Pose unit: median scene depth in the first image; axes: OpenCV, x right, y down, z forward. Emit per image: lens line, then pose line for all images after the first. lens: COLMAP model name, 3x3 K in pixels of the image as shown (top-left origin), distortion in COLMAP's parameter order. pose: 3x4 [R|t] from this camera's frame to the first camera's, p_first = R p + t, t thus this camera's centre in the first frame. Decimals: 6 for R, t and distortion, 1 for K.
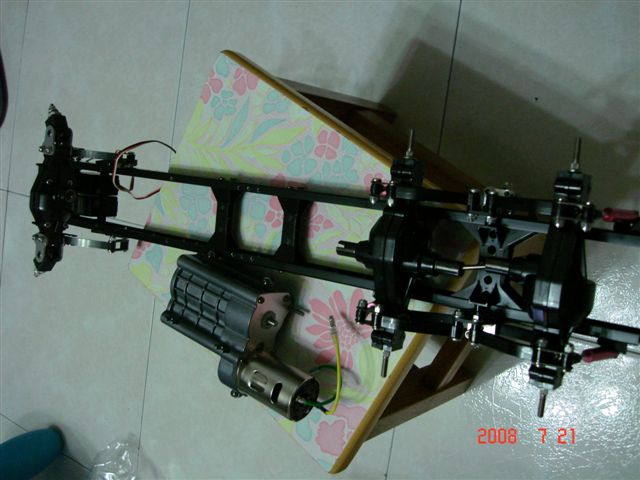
lens RADIAL K [[709.5, 0, 320.8], [0, 709.5, 233.5], [0, 0, 1]] dist [-0.113641, -0.041033]
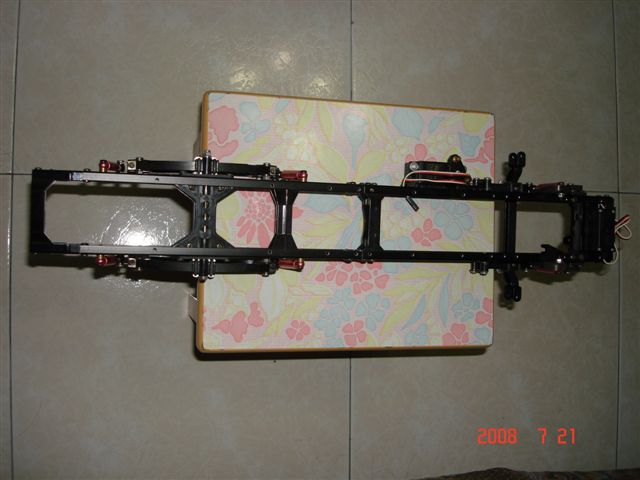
lens RADIAL K [[709.5, 0, 320.8], [0, 709.5, 233.5], [0, 0, 1]] dist [-0.113641, -0.041033]
pose [[-0.818964, 0.440078, 0.368280, -0.426488], [-0.512944, -0.849125, -0.125995, 0.185259], [0.257268, -0.292093, 0.921138, -0.069424]]
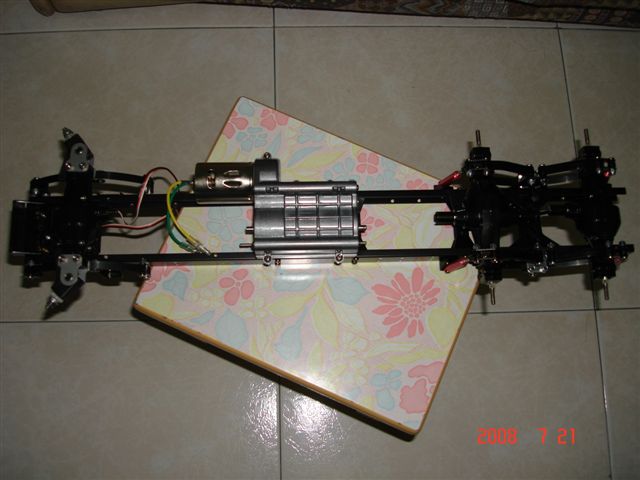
lens RADIAL K [[709.5, 0, 320.8], [0, 709.5, 233.5], [0, 0, 1]] dist [-0.113641, -0.041033]
pose [[0.786367, 0.030902, 0.616987, -0.769938], [0.166378, 0.951249, -0.259697, 0.285485], [-0.594933, 0.306871, 0.742889, 0.136132]]
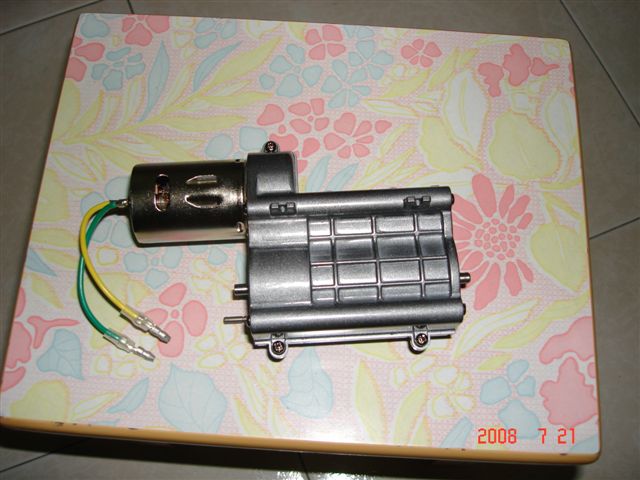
lens RADIAL K [[709.5, 0, 320.8], [0, 709.5, 233.5], [0, 0, 1]] dist [-0.113641, -0.041033]
pose [[0.704838, -0.174252, 0.687633, -0.484318], [0.500676, 0.808903, -0.308220, 0.234750], [-0.502520, 0.561527, 0.657390, 0.588121]]
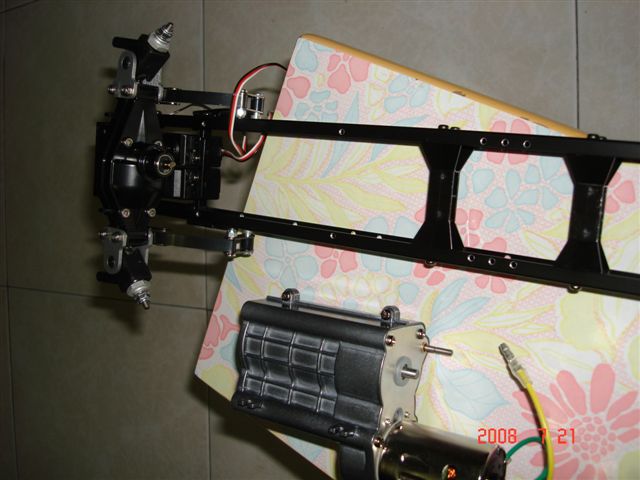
lens RADIAL K [[709.5, 0, 320.8], [0, 709.5, 233.5], [0, 0, 1]] dist [-0.113641, -0.041033]
pose [[0.989509, -0.144401, 0.004435, -0.156991], [0.144354, 0.987032, -0.070212, -0.023677], [0.005761, 0.070116, 0.997522, 0.353211]]
